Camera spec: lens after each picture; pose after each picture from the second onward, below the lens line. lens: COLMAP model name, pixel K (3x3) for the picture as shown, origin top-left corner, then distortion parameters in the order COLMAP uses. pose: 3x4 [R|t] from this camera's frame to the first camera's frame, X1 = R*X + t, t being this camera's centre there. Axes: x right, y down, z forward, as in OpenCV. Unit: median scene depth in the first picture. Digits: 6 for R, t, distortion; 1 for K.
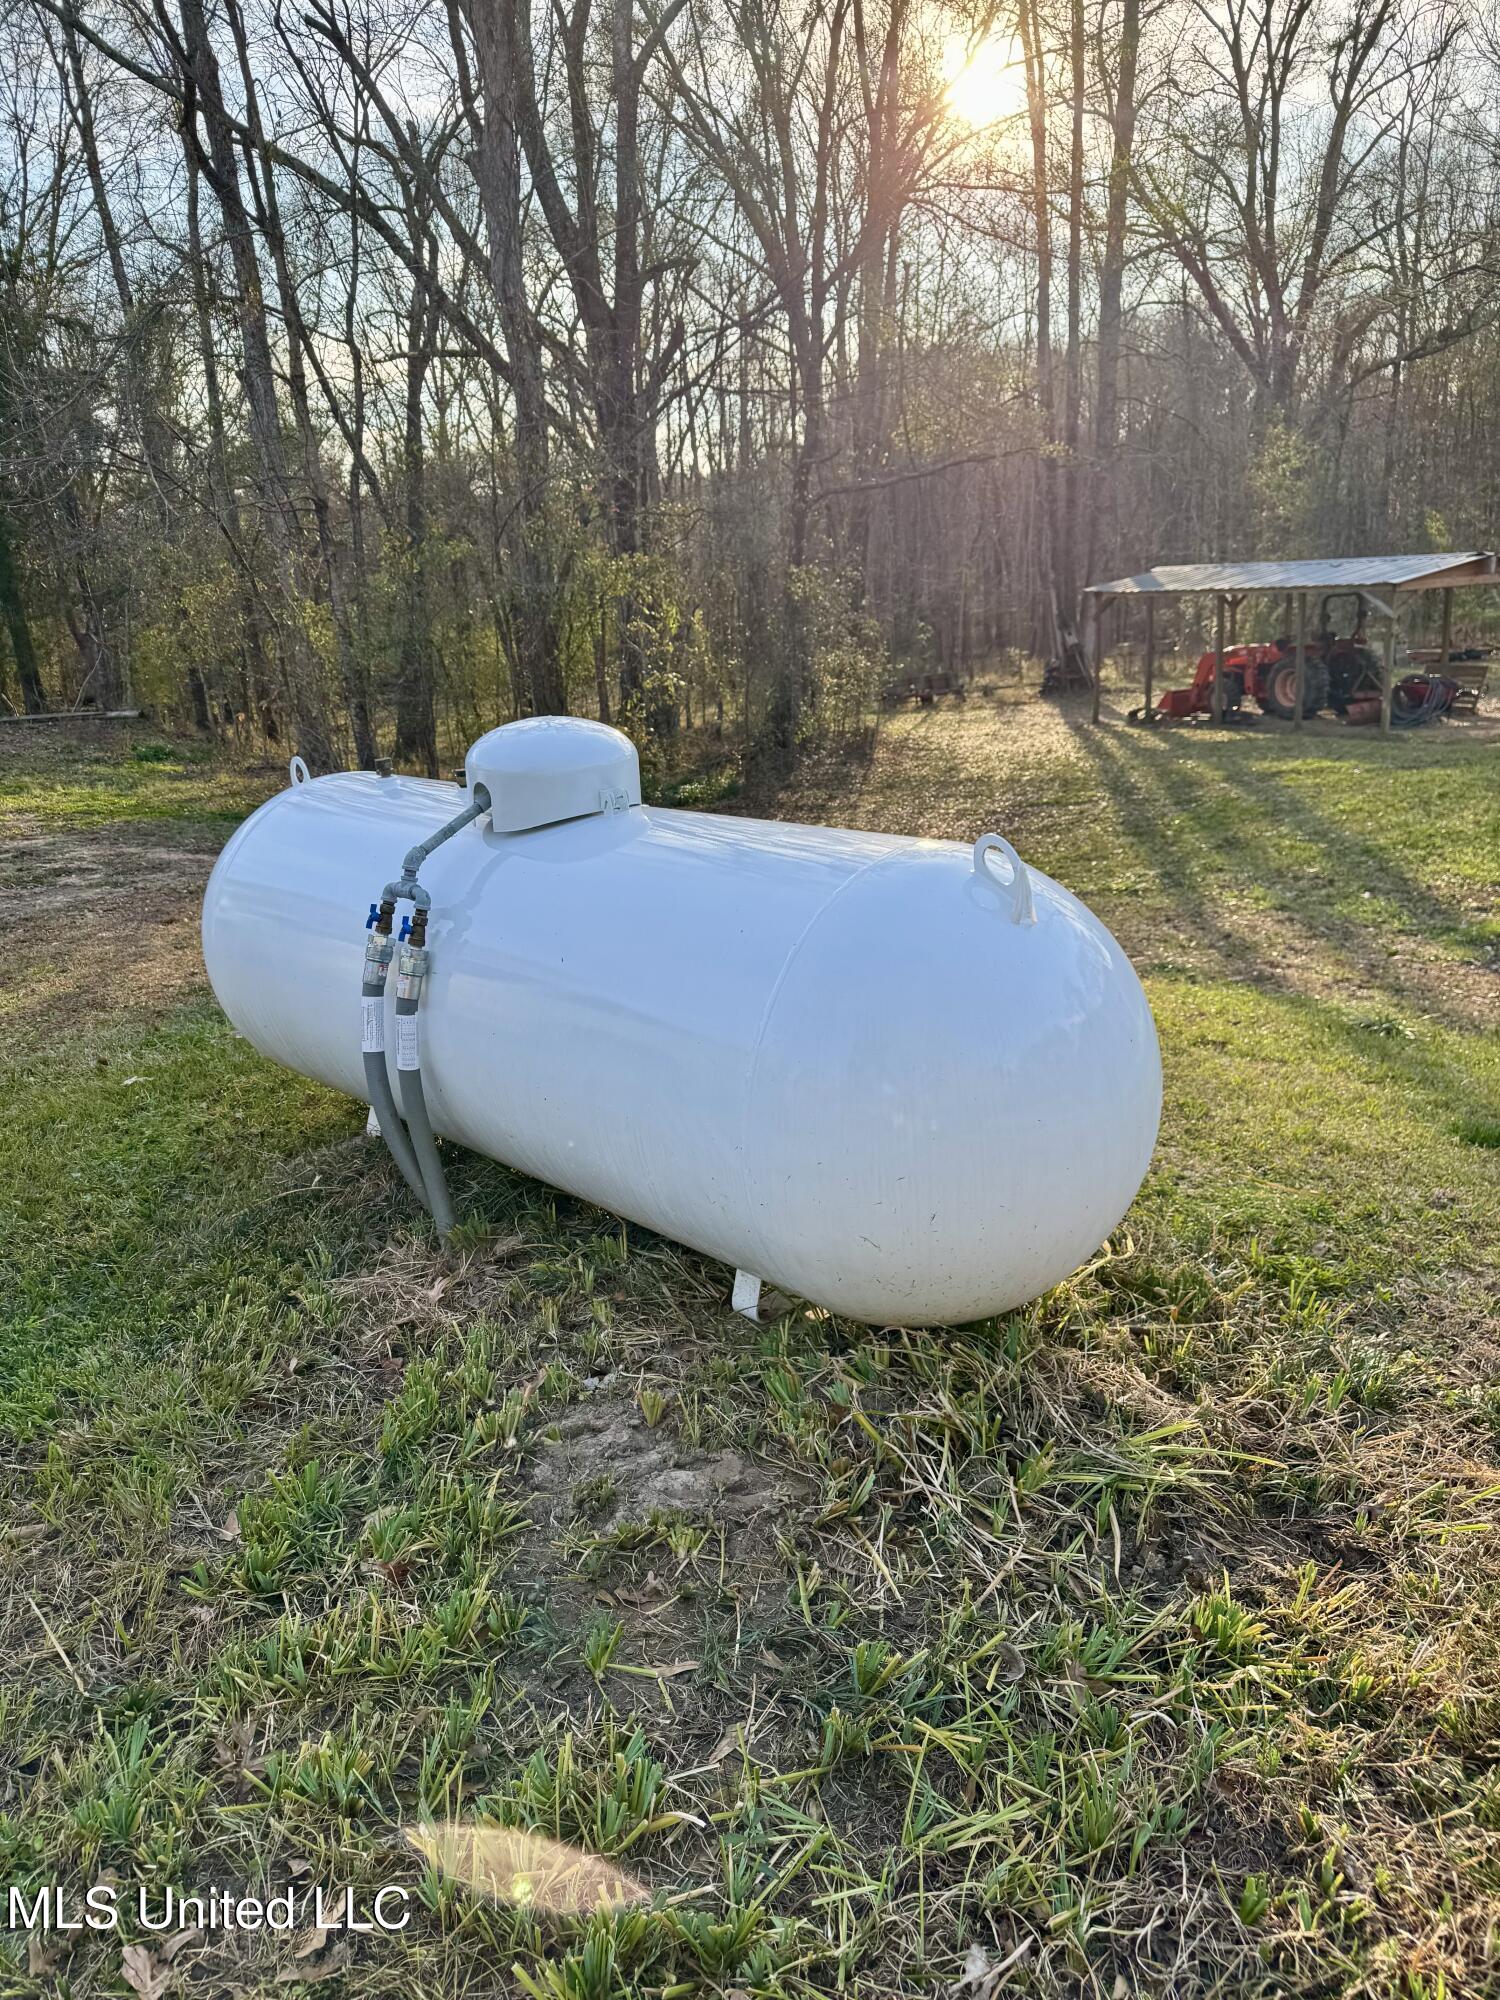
lens RADIAL K [[1363.9, 0, 750.0], [0, 1363.9, 1000.0], [0, 0, 1]] dist [0.004835, -0.018284]
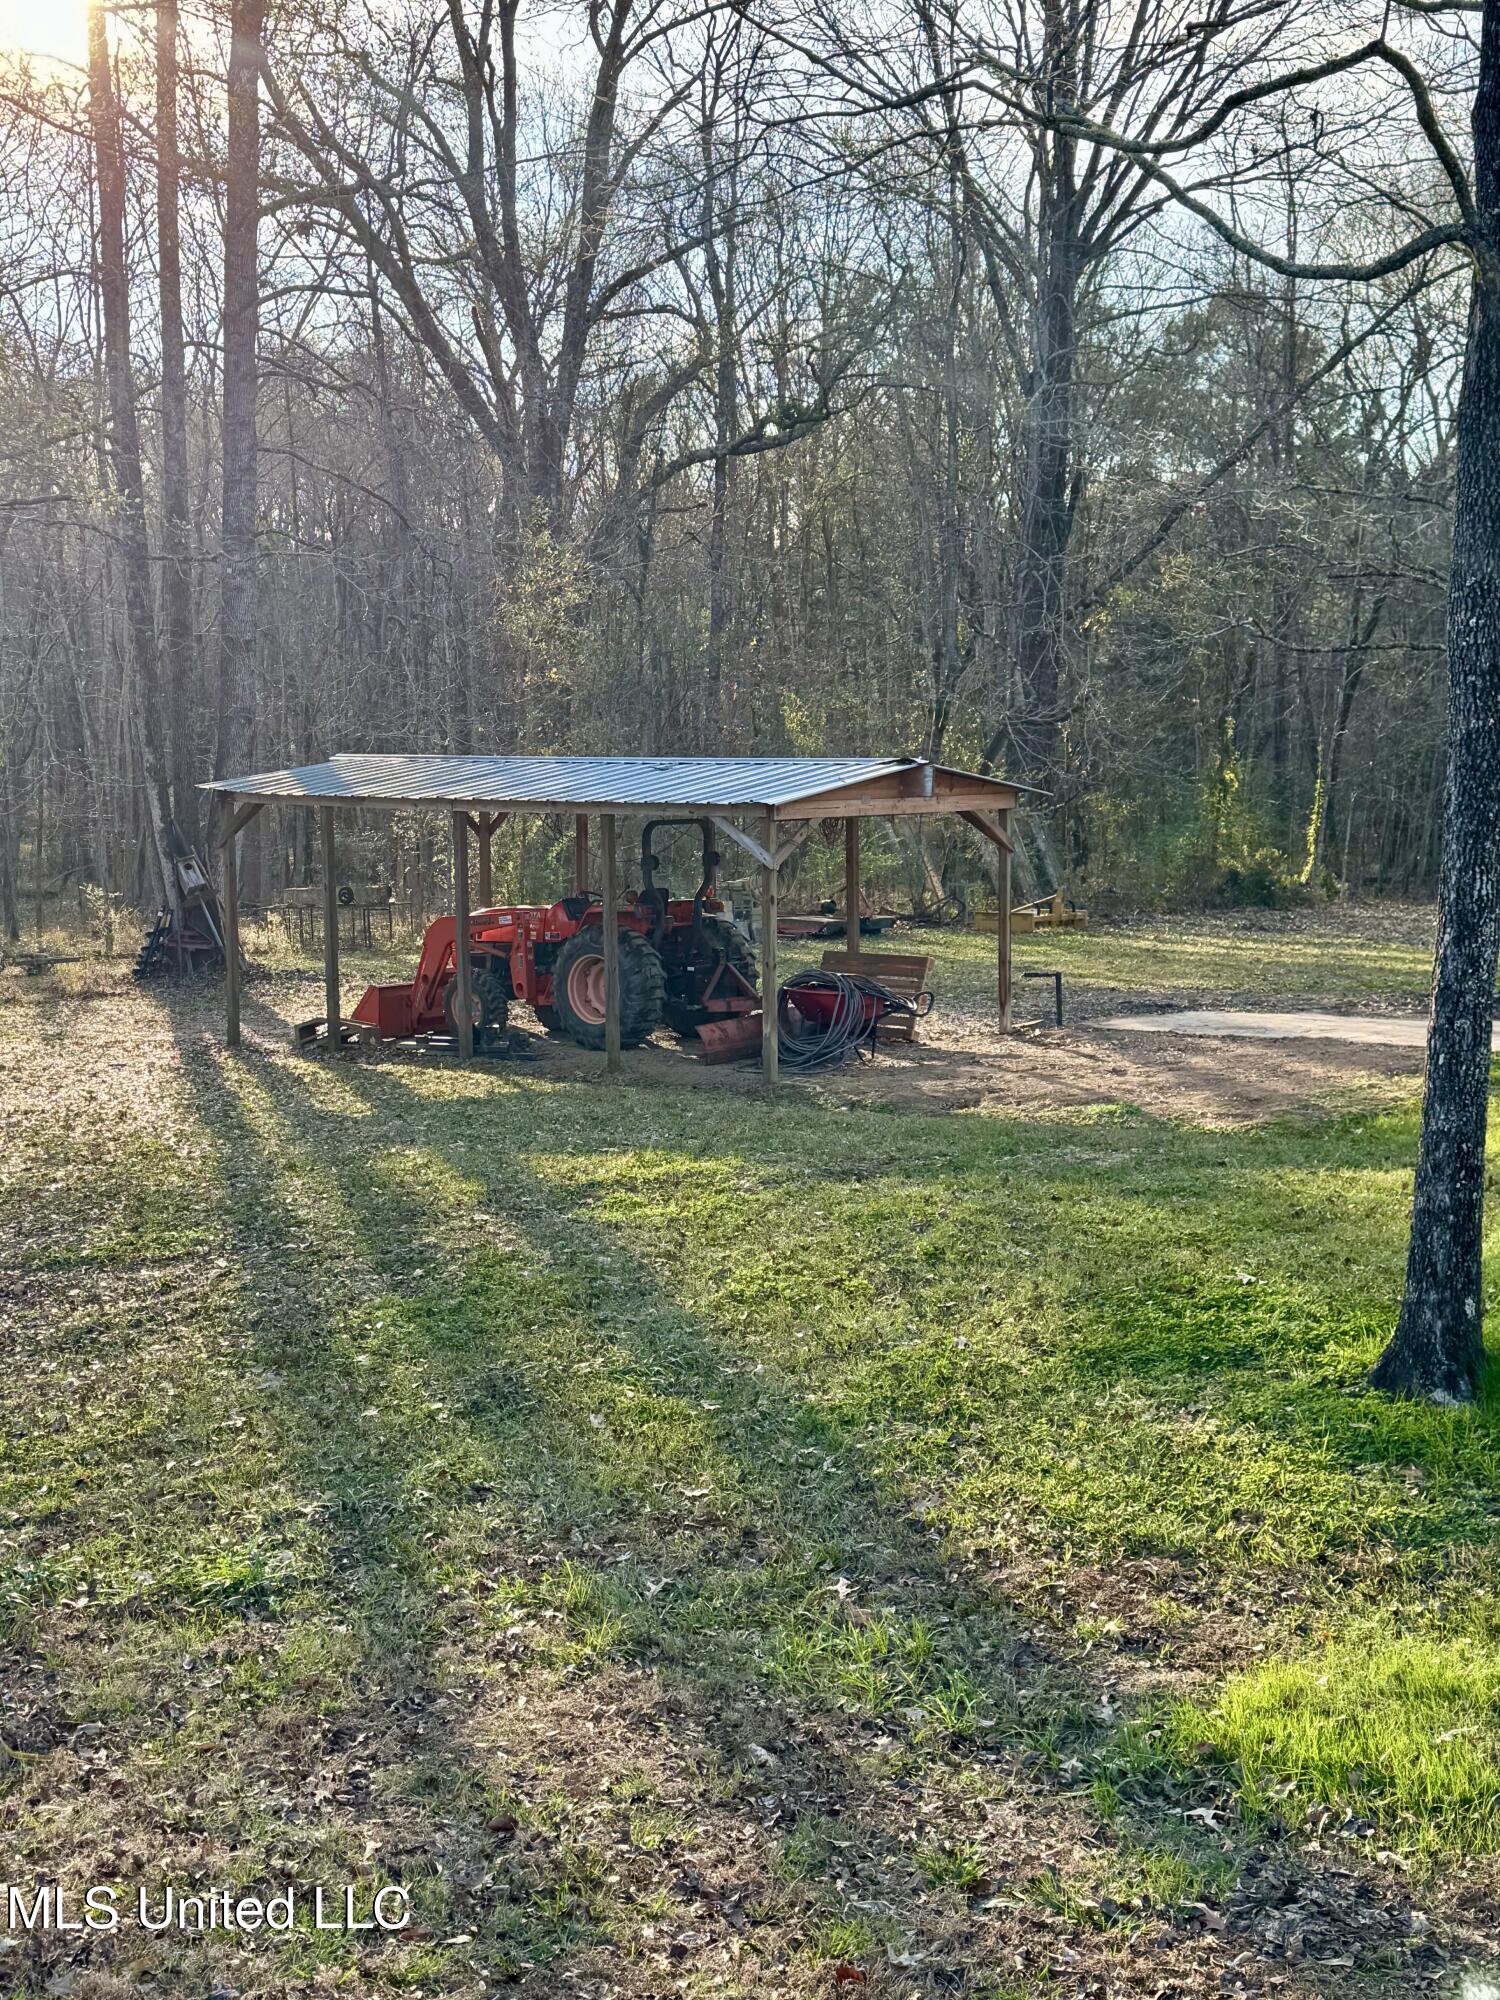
lens RADIAL K [[2491.6, 0, 750.0], [0, 2491.6, 1000.0], [0, 0, 1]] dist [0.113190, 0.024087]
pose [[0.906573, 0.015144, 0.421778, 0.041060], [0.071645, 0.979329, -0.189159, -0.034821], [-0.415924, 0.201705, 0.886748, 0.112915]]
